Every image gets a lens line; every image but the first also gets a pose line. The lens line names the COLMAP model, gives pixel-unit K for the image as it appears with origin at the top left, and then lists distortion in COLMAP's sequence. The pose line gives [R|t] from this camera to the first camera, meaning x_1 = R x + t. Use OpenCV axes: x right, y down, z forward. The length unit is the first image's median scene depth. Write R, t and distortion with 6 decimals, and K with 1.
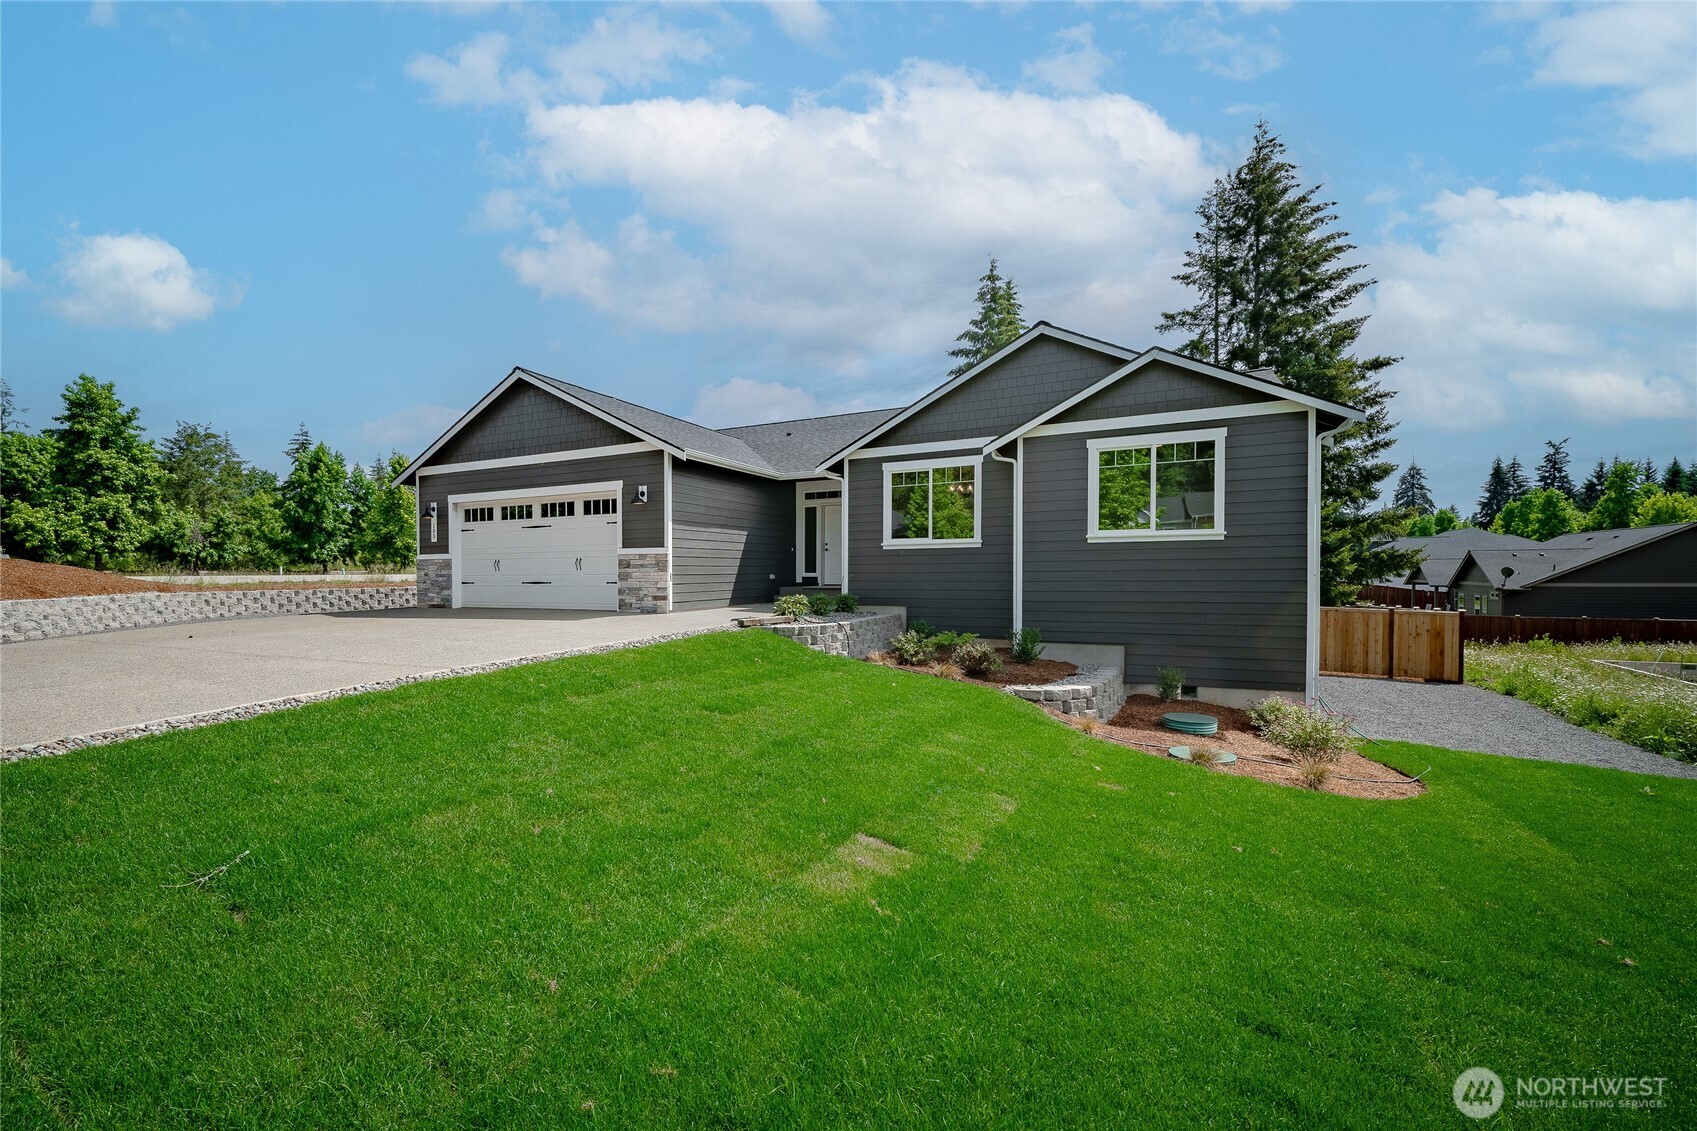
lens RADIAL K [[610.3, 0, 842.0], [0, 610.3, 553.5], [0, 0, 1]] dist [-0.000581, -0.000228]
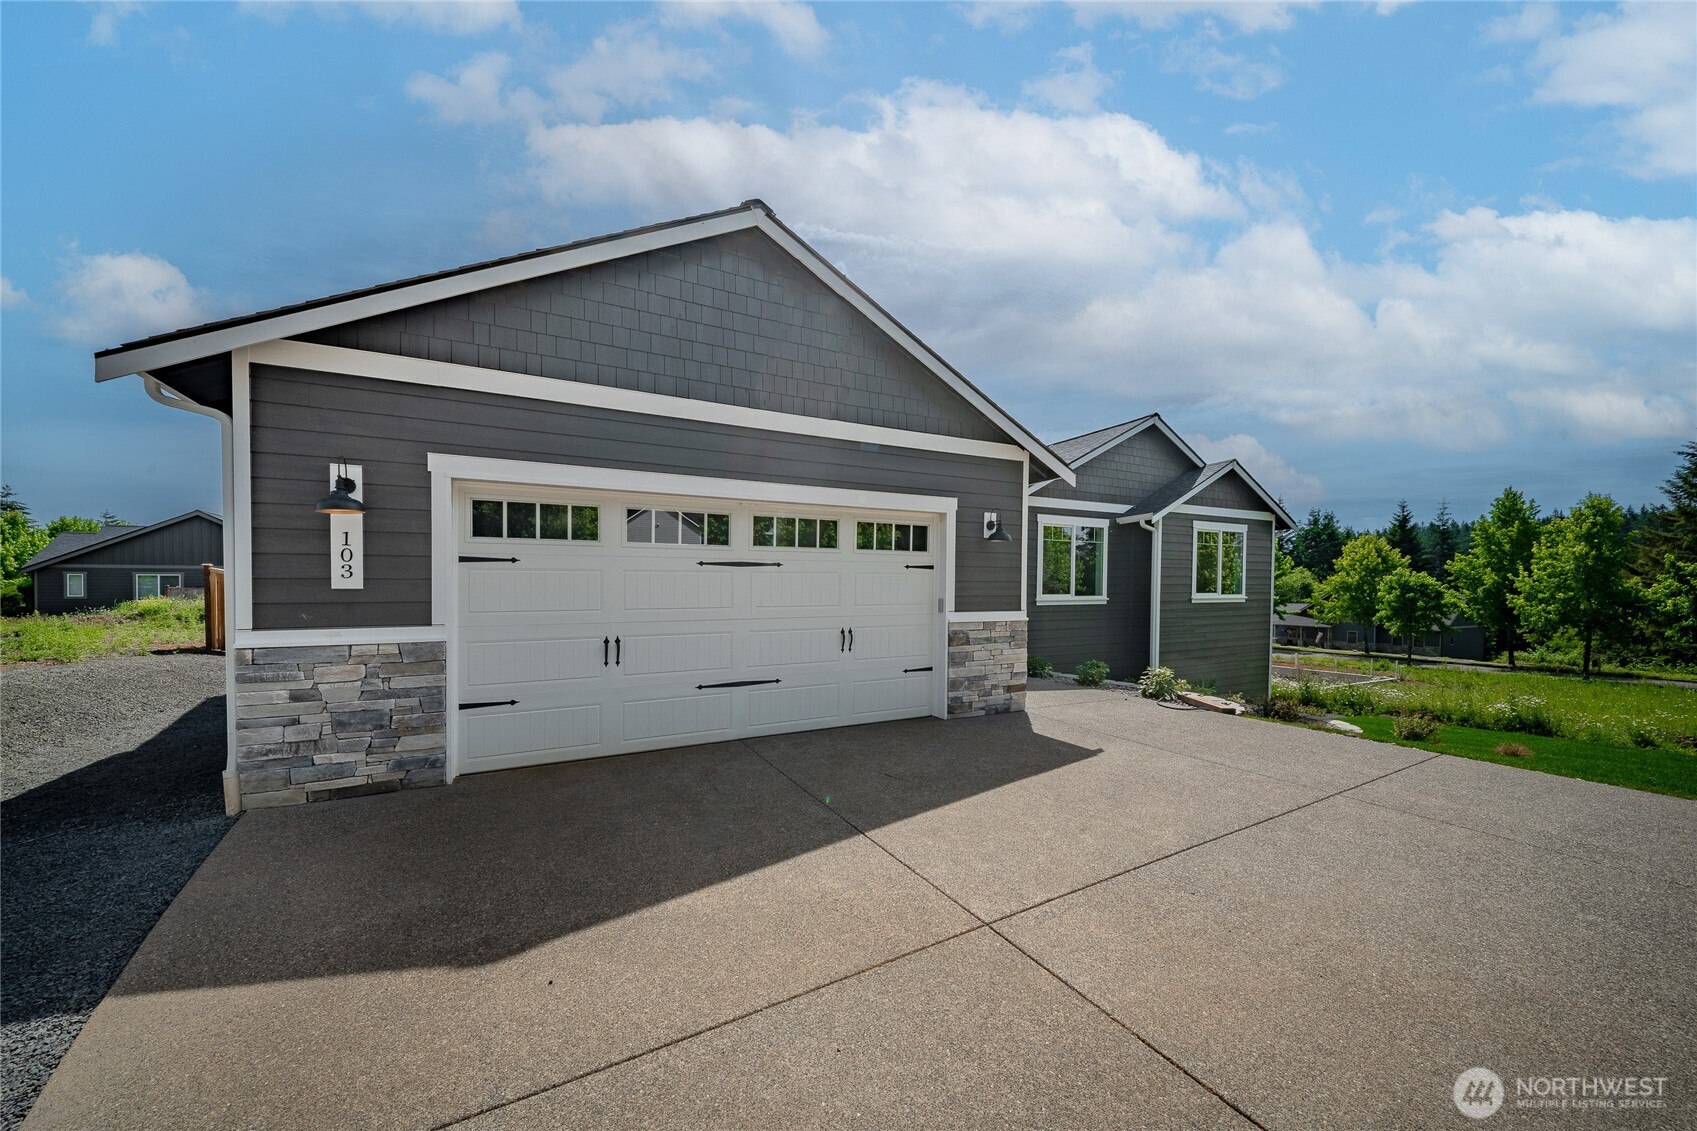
lens RADIAL K [[655.4, 0, 844.2], [0, 655.4, 613.0], [0, 0, 1]] dist [0.013116, -0.010290]
pose [[0.604524, -0.002249, 0.796584, -0.881246], [-0.001035, 0.999993, 0.003608, -0.009116], [-0.796586, -0.003006, 0.604517, 0.660969]]
